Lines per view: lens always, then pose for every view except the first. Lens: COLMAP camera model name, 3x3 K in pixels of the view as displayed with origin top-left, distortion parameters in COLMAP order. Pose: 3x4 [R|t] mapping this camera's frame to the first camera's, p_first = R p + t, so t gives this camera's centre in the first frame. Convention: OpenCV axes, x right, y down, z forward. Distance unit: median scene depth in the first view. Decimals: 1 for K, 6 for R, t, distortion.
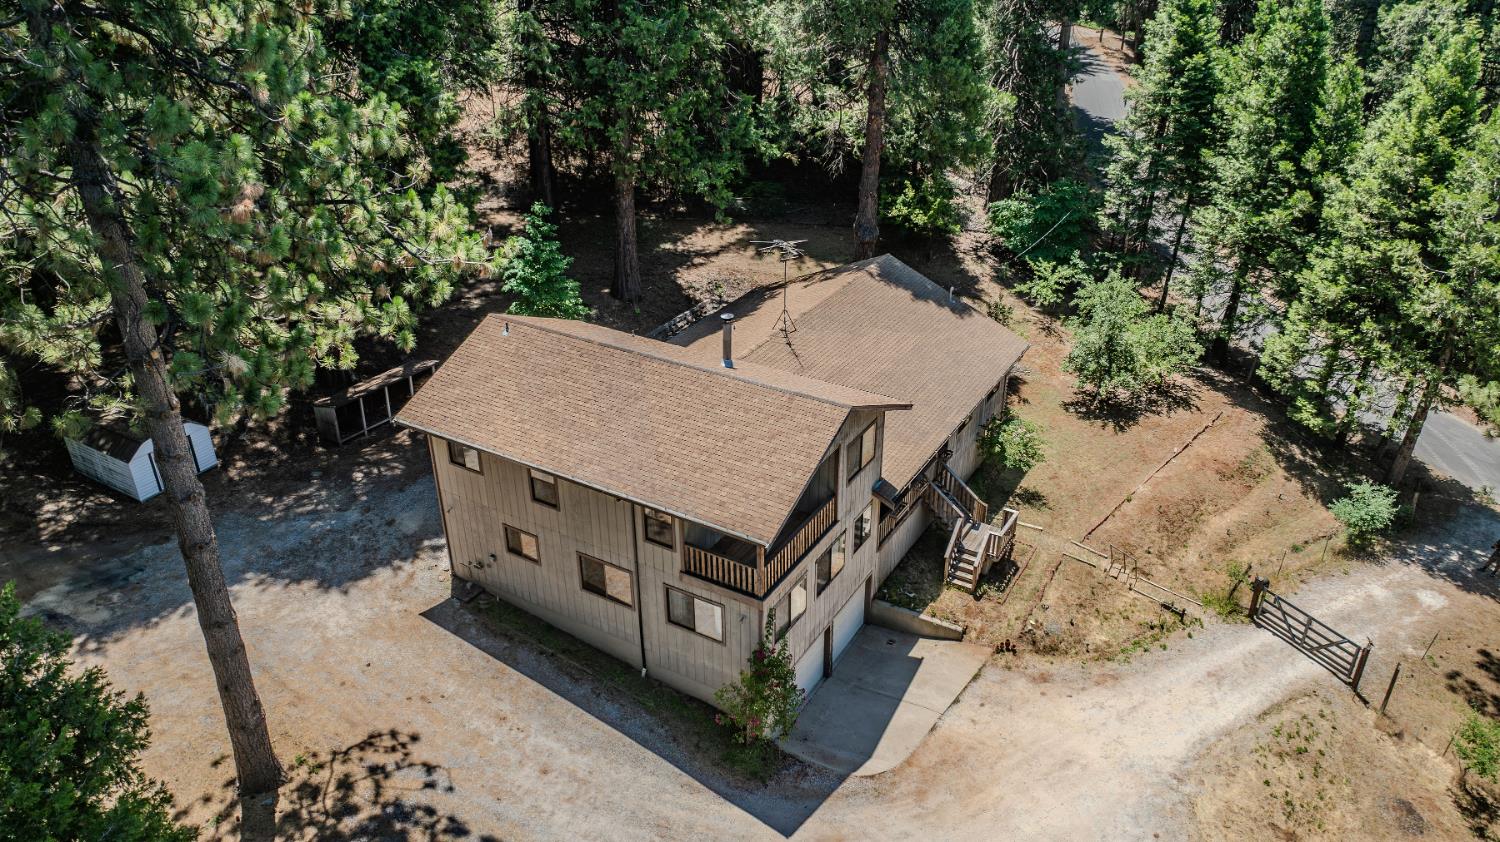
lens RADIAL K [[1053.8, 0, 750.0], [0, 1053.8, 421.0], [0, 0, 1]] dist [-0.009924, -0.000502]
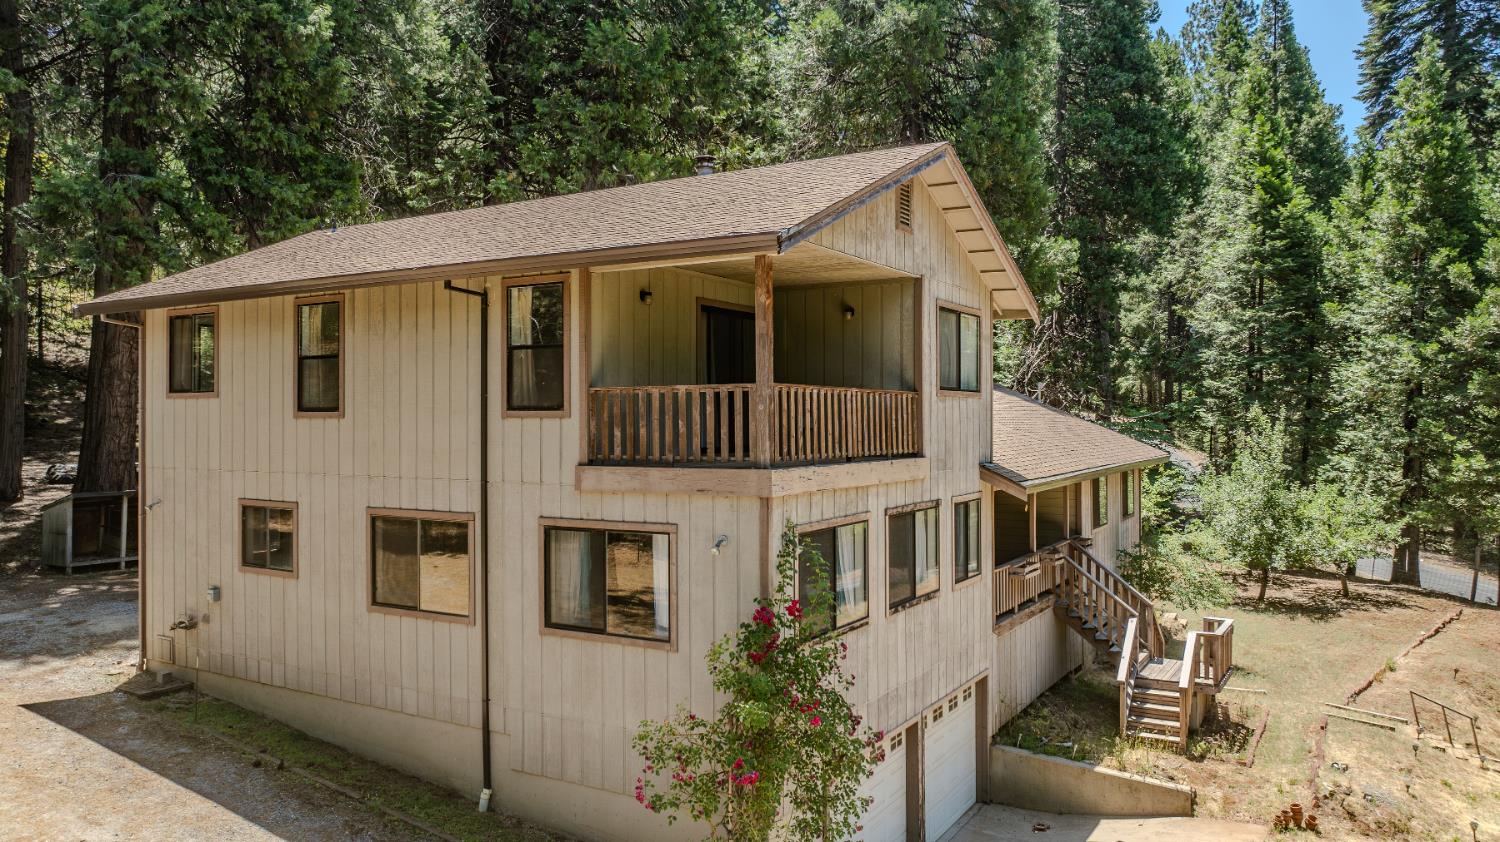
lens RADIAL K [[1053.8, 0, 750.0], [0, 1053.8, 421.0], [0, 0, 1]] dist [-0.009924, -0.000502]
pose [[0.999981, 0.006178, -0.000037, 0.003557], [-0.005486, 0.885131, -0.465310, 0.275151], [-0.002842, 0.465301, 0.885148, 0.514733]]
